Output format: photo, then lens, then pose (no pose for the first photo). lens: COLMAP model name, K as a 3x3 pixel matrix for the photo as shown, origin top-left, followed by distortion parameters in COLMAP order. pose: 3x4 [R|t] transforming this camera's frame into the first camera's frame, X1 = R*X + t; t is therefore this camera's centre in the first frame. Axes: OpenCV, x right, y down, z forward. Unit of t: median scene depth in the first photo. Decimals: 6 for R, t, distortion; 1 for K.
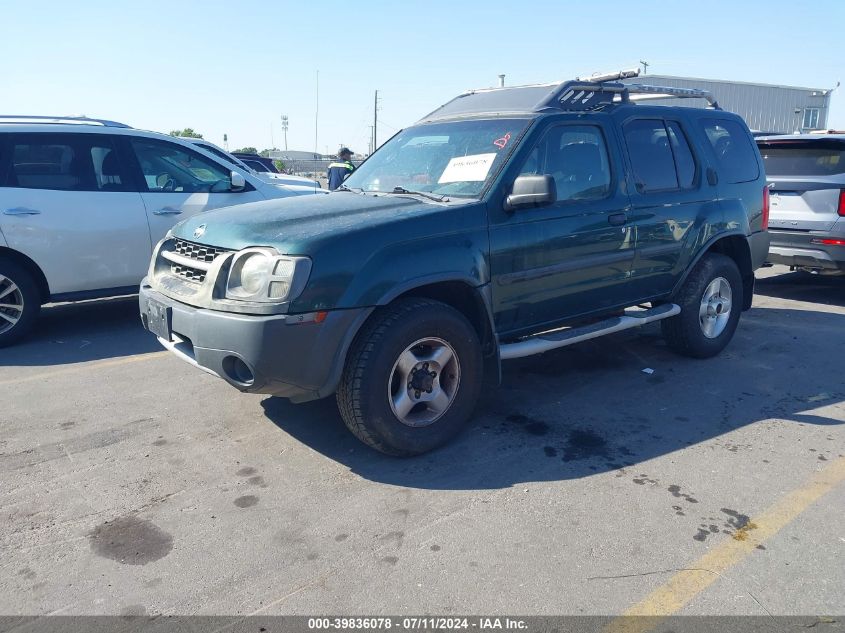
lens RADIAL K [[648.9, 0, 422.5], [0, 648.9, 316.5], [0, 0, 1]] dist [0.002423, 0.001388]
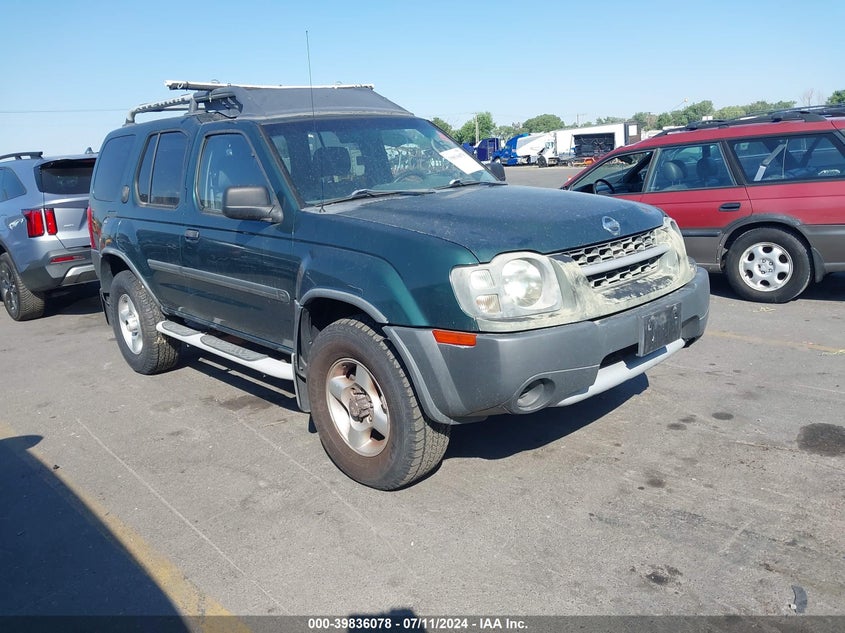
lens RADIAL K [[648.9, 0, 422.5], [0, 648.9, 316.5], [0, 0, 1]] dist [0.002423, 0.001388]
pose [[-0.058670, -0.229572, 0.971522, -1.263517], [0.298091, 0.924769, 0.236526, -0.316284], [-0.952733, 0.303479, 0.014177, 1.340027]]
